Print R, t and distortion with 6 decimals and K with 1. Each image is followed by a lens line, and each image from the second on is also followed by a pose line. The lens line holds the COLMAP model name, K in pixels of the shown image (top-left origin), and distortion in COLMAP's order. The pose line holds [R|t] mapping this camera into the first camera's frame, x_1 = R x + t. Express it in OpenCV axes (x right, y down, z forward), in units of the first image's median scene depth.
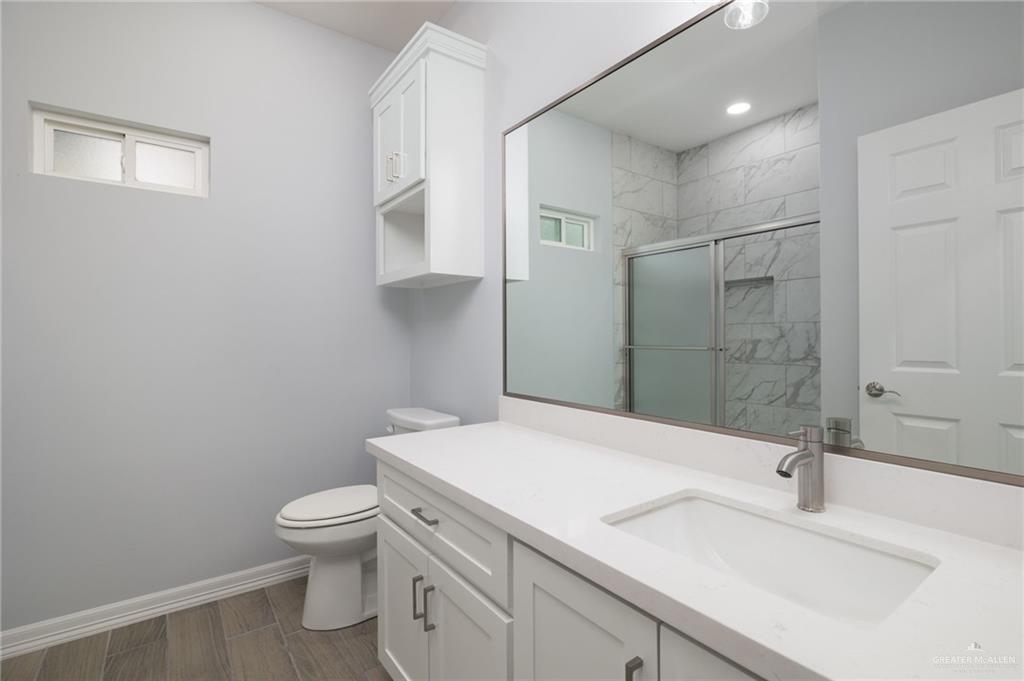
lens RADIAL K [[457.3, 0, 505.3], [0, 457.3, 340.4], [0, 0, 1]] dist [-0.000092, 0.000049]
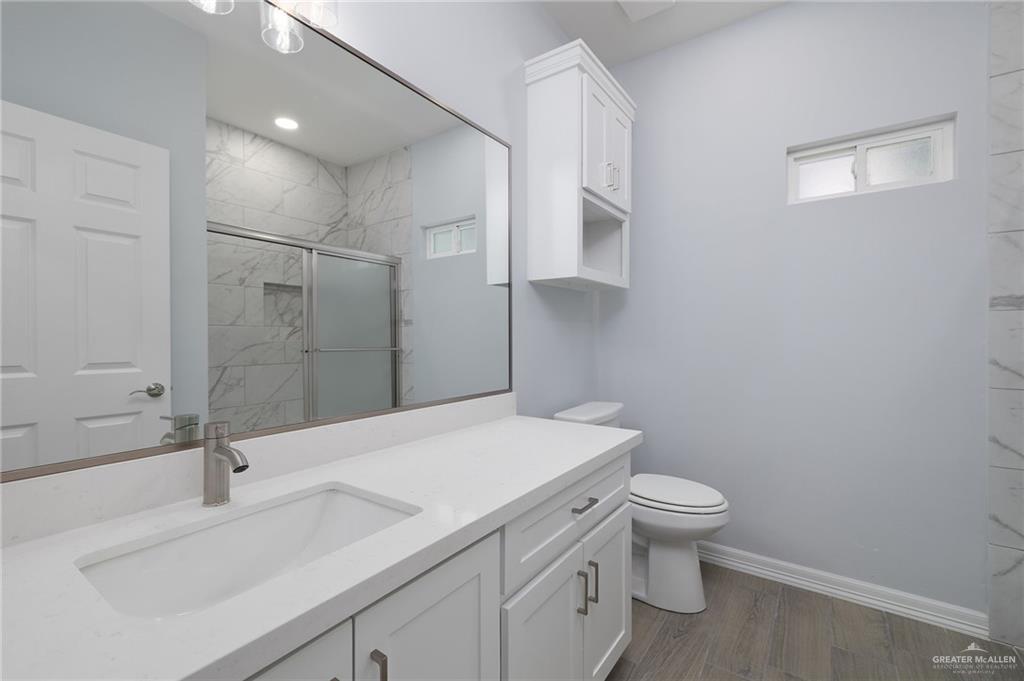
lens RADIAL K [[457.3, 0, 505.3], [0, 457.3, 340.4], [0, 0, 1]] dist [-0.000092, 0.000049]
pose [[-0.317502, -0.001584, 0.948256, -0.814400], [0.007784, 0.999961, 0.004276, -0.004845], [-0.948226, 0.008739, -0.317477, 1.092464]]
